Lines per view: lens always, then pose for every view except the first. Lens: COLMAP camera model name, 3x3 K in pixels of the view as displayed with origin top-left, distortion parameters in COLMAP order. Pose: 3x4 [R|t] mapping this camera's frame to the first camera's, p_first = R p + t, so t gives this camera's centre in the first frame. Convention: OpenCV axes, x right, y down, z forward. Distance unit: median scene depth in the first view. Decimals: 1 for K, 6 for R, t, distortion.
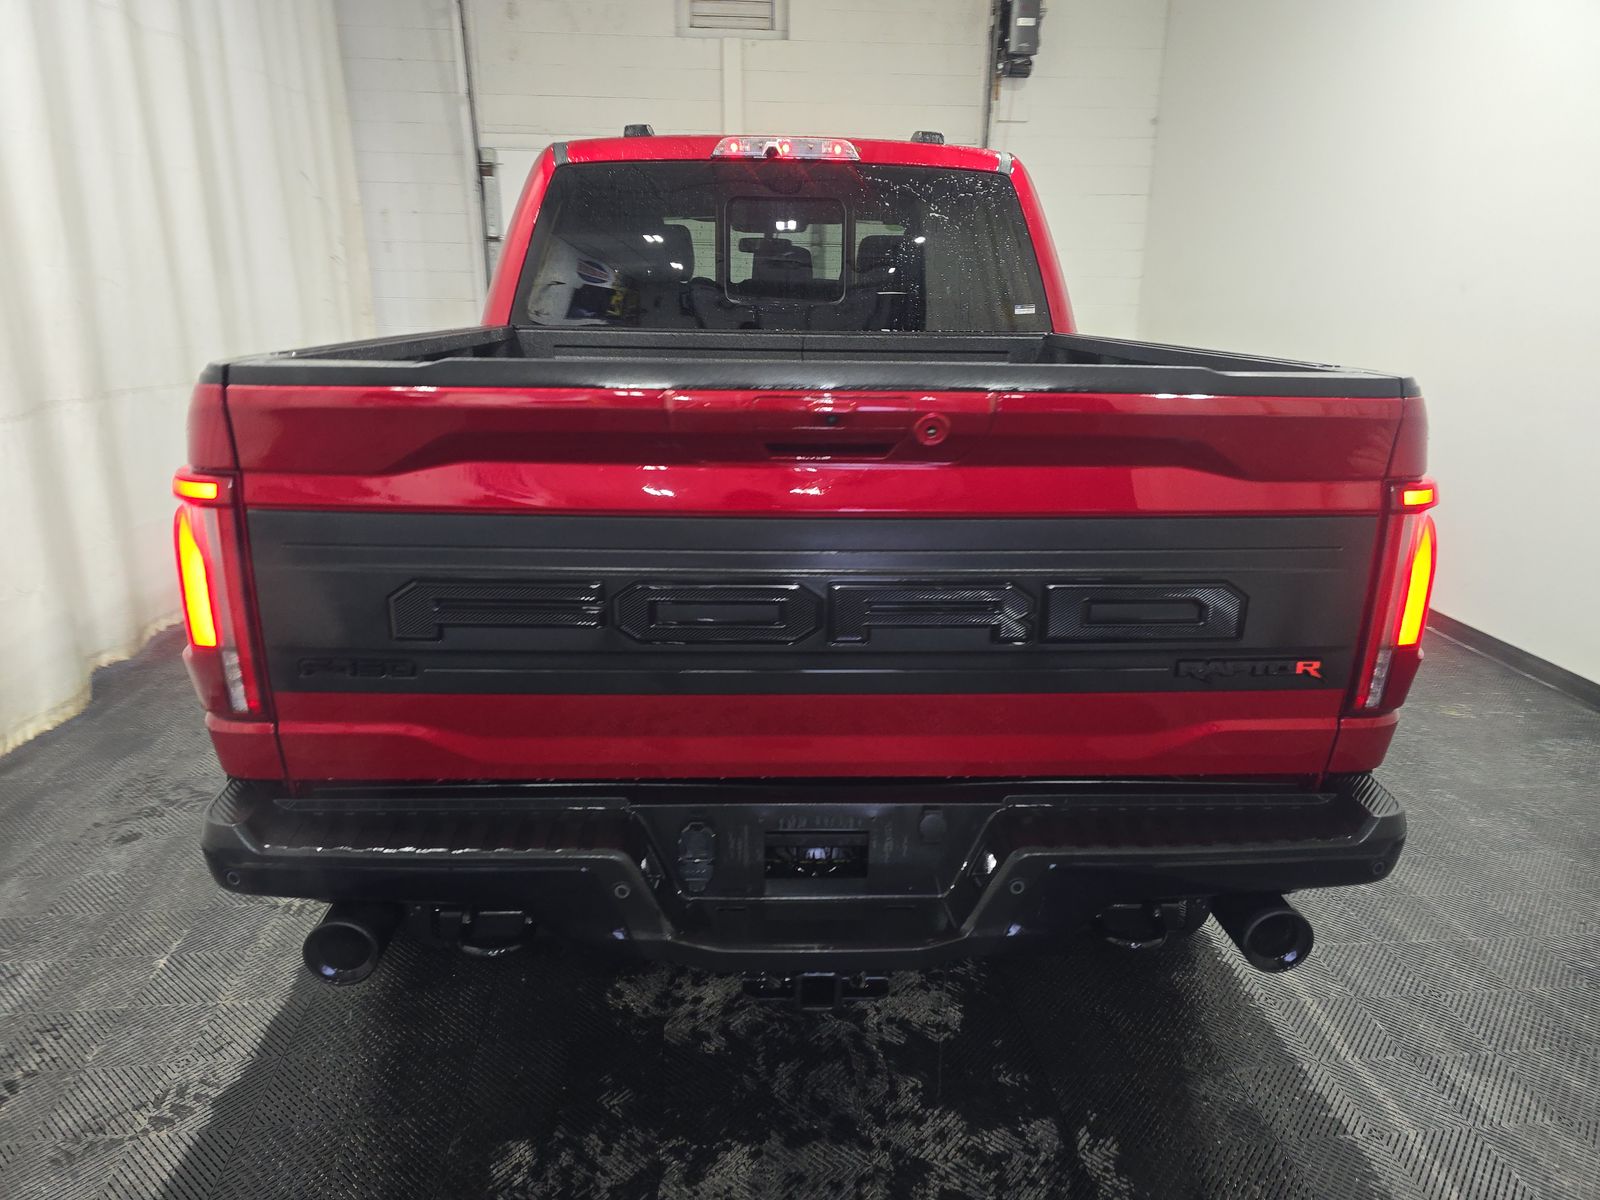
lens RADIAL K [[1070.9, 0, 810.7], [0, 1070.9, 599.1], [0, 0, 1]] dist [0.006168, 0.000371]
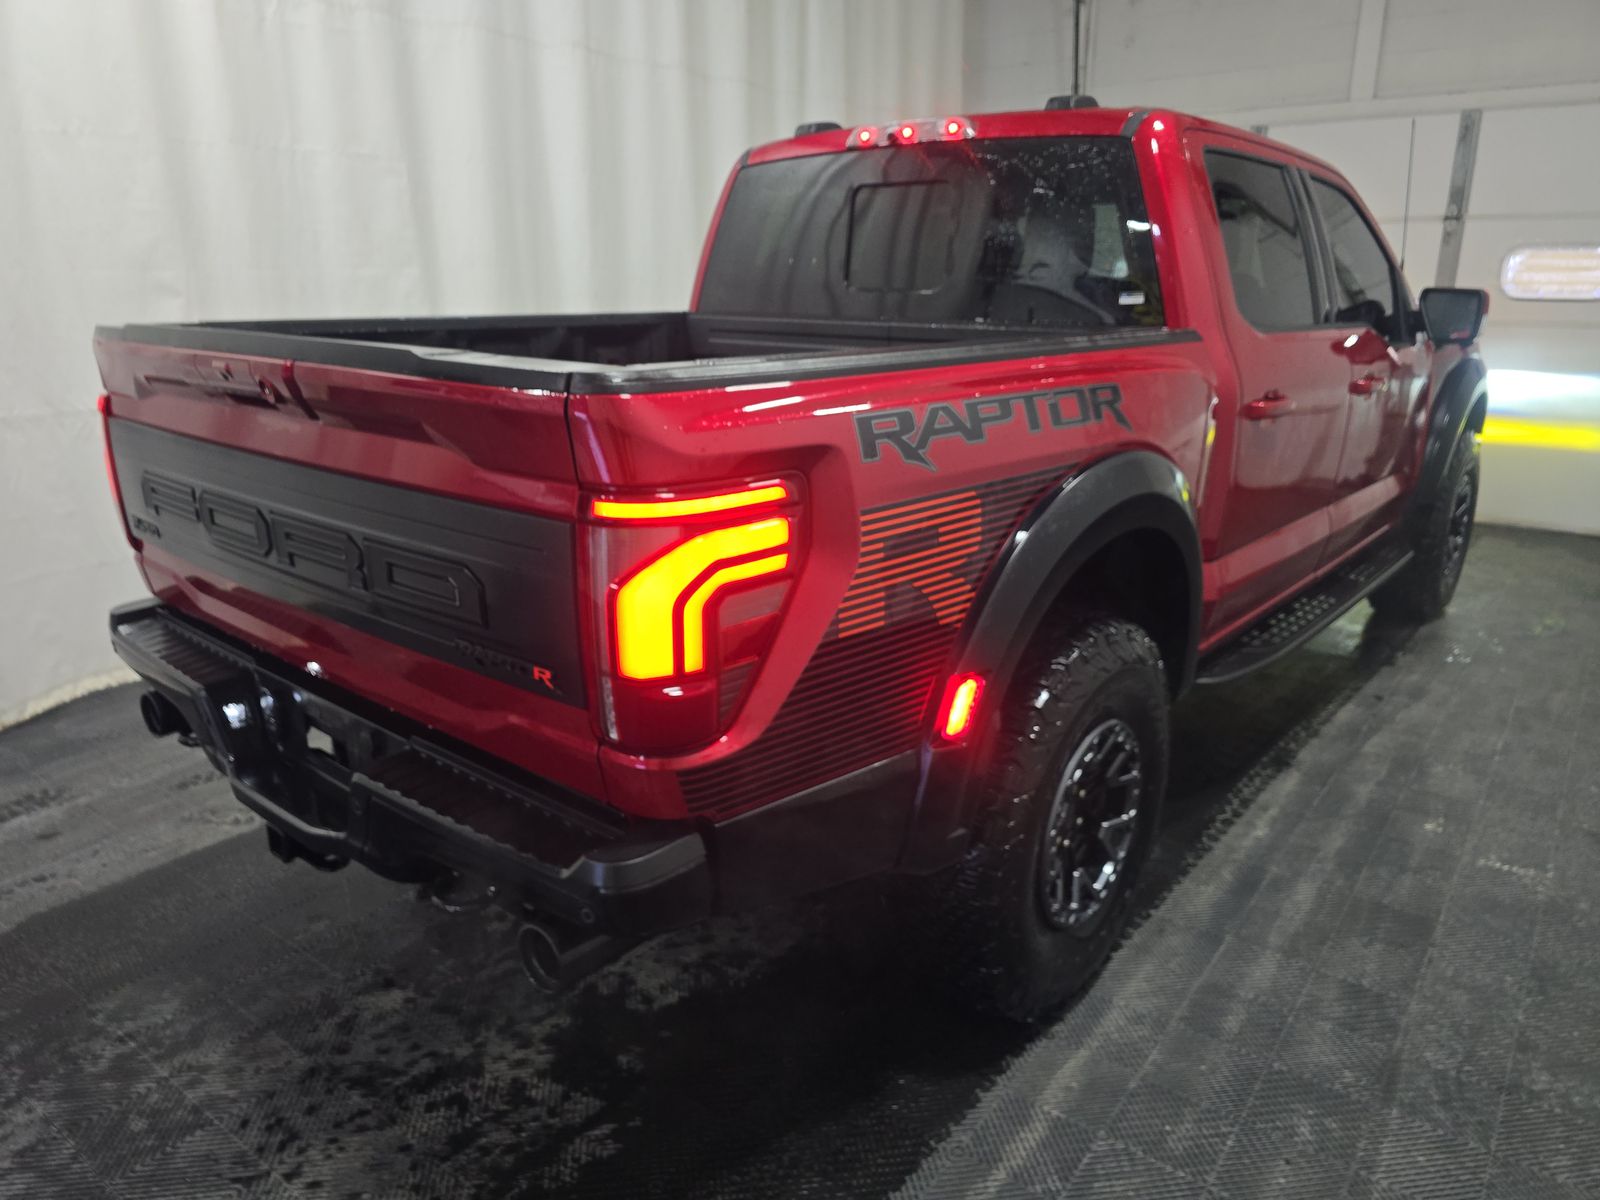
lens RADIAL K [[1102.3, 0, 823.5], [0, 1102.3, 607.2], [0, 0, 1]] dist [0.004460, -0.029742]
pose [[0.737546, 0.181769, -0.650374, 0.650006], [-0.178293, 0.981334, 0.072076, -0.055511], [0.651335, 0.062798, 0.756187, 0.219835]]
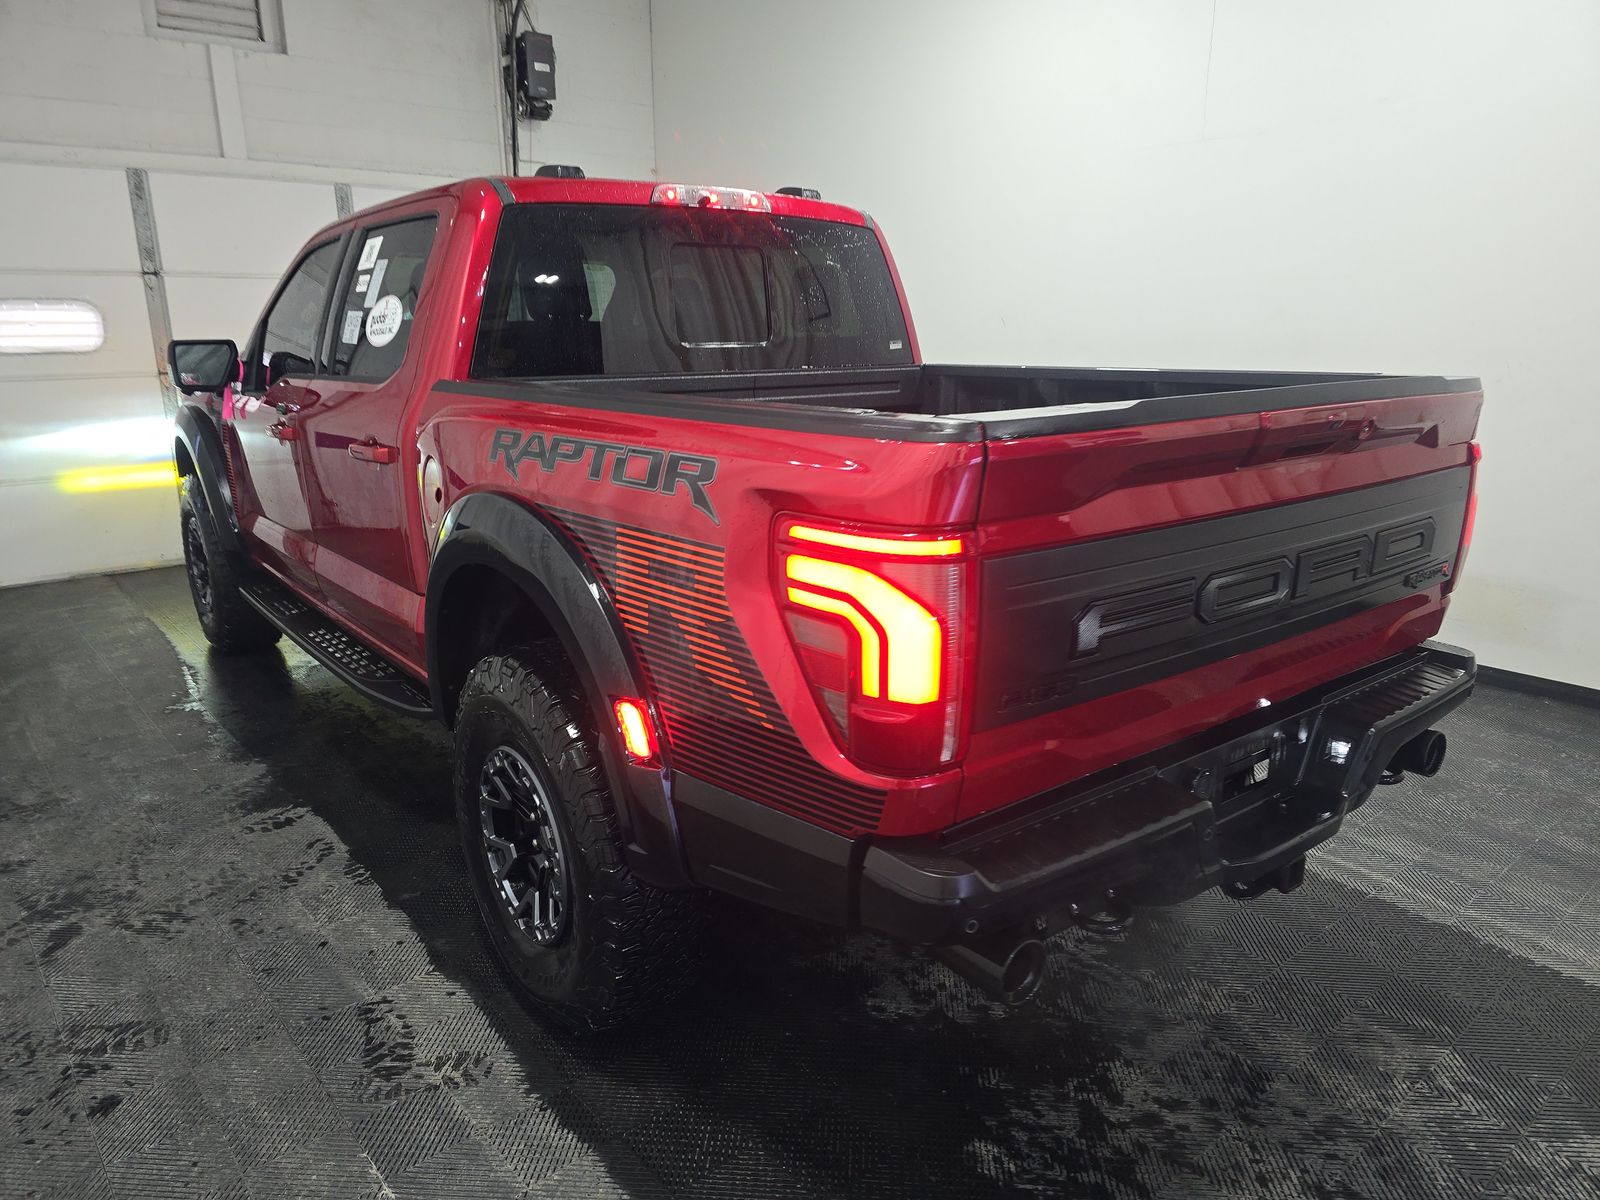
lens RADIAL K [[1070.9, 0, 810.7], [0, 1070.9, 599.1], [0, 0, 1]] dist [0.006168, 0.000371]
pose [[0.819023, -0.159042, 0.551277, -0.580147], [0.174616, 0.984330, 0.024553, -0.046320], [-0.546544, 0.076152, 0.833961, 0.111008]]
